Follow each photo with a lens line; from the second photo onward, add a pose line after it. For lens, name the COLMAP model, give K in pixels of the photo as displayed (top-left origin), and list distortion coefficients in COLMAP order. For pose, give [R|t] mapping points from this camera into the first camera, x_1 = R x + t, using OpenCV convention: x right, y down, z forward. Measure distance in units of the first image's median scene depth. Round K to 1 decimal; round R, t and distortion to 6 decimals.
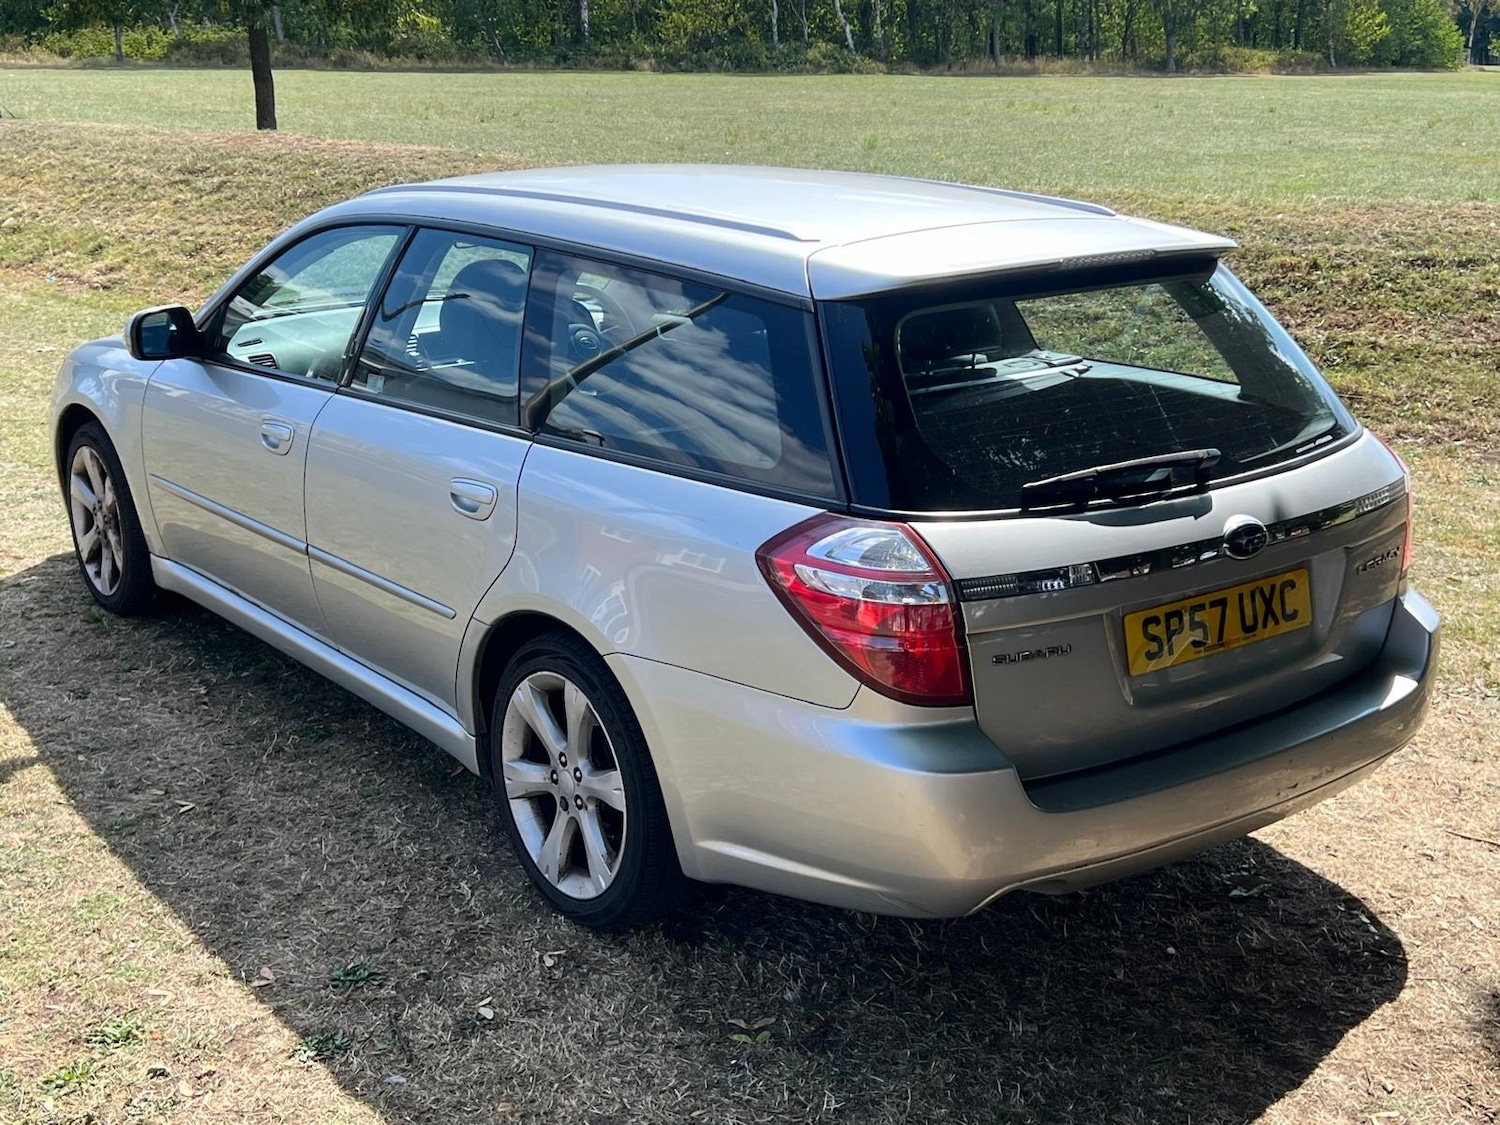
lens RADIAL K [[1834.8, 0, 748.3], [0, 1834.8, 535.2], [0, 0, 1]] dist [0.138247, -0.356585]
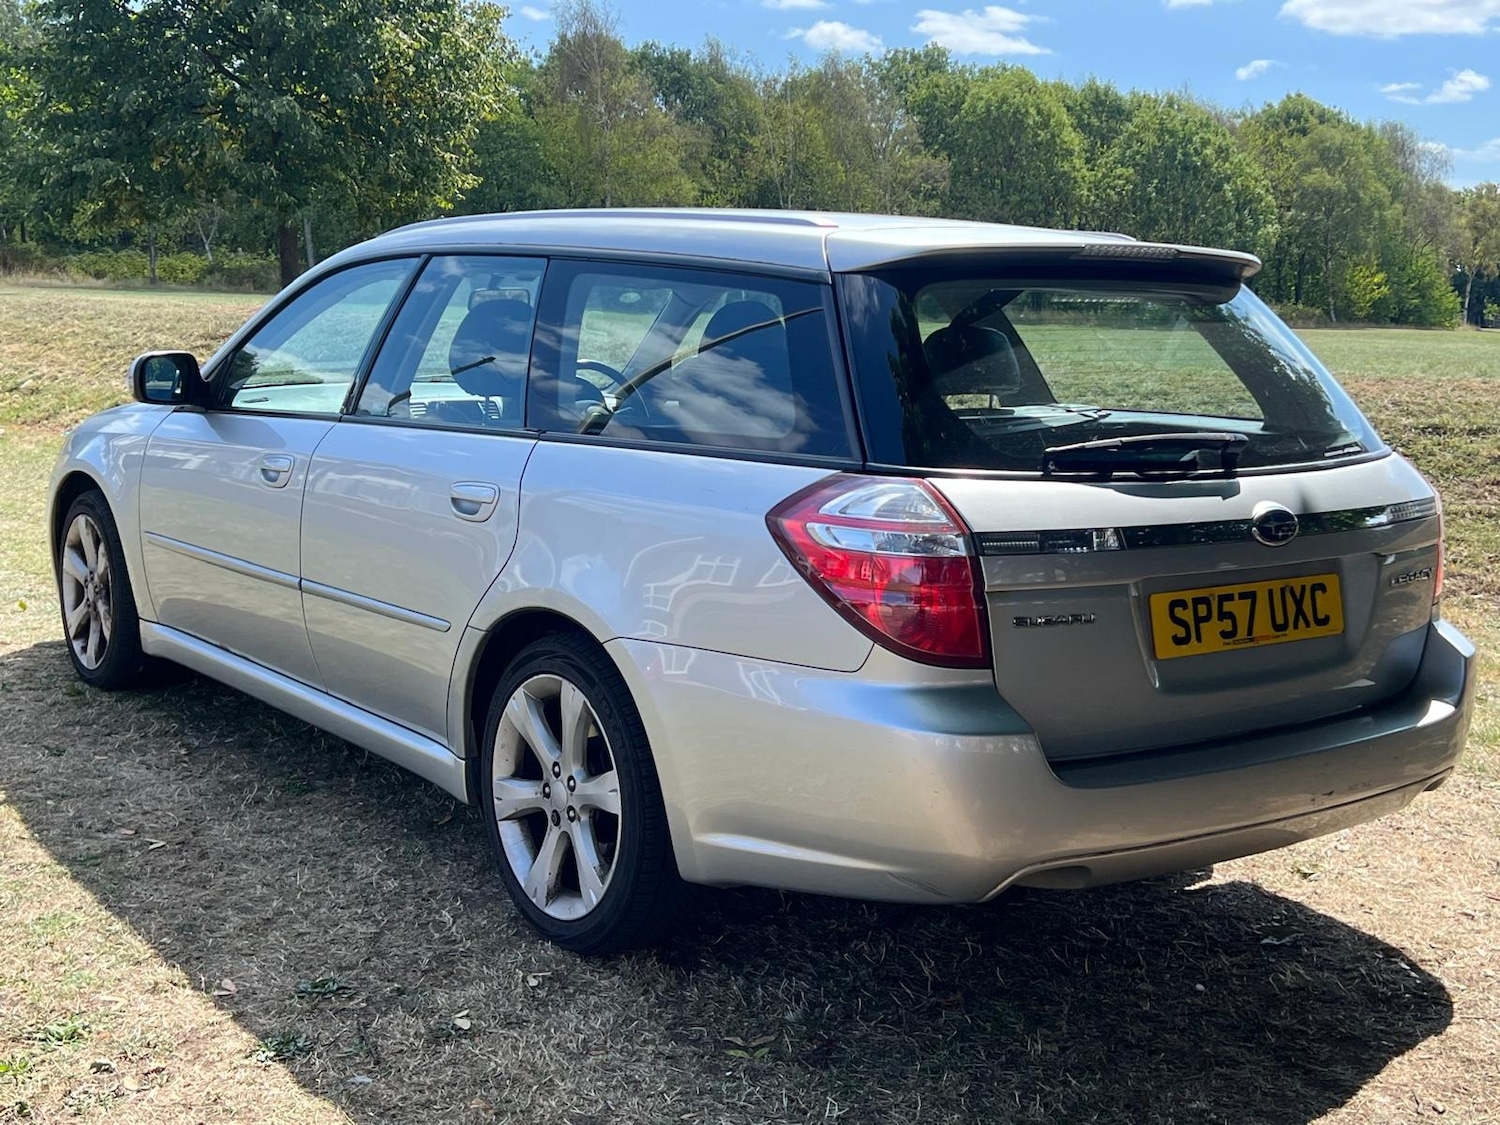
lens RADIAL K [[1825.8, 0, 770.7], [0, 1825.8, 556.4], [0, 0, 1]] dist [0.122266, -0.306549]
pose [[0.999693, 0.024089, 0.005804, 0.001283], [-0.023069, 0.990322, -0.136859, 0.140013], [-0.009045, 0.136683, 0.990574, 0.051756]]
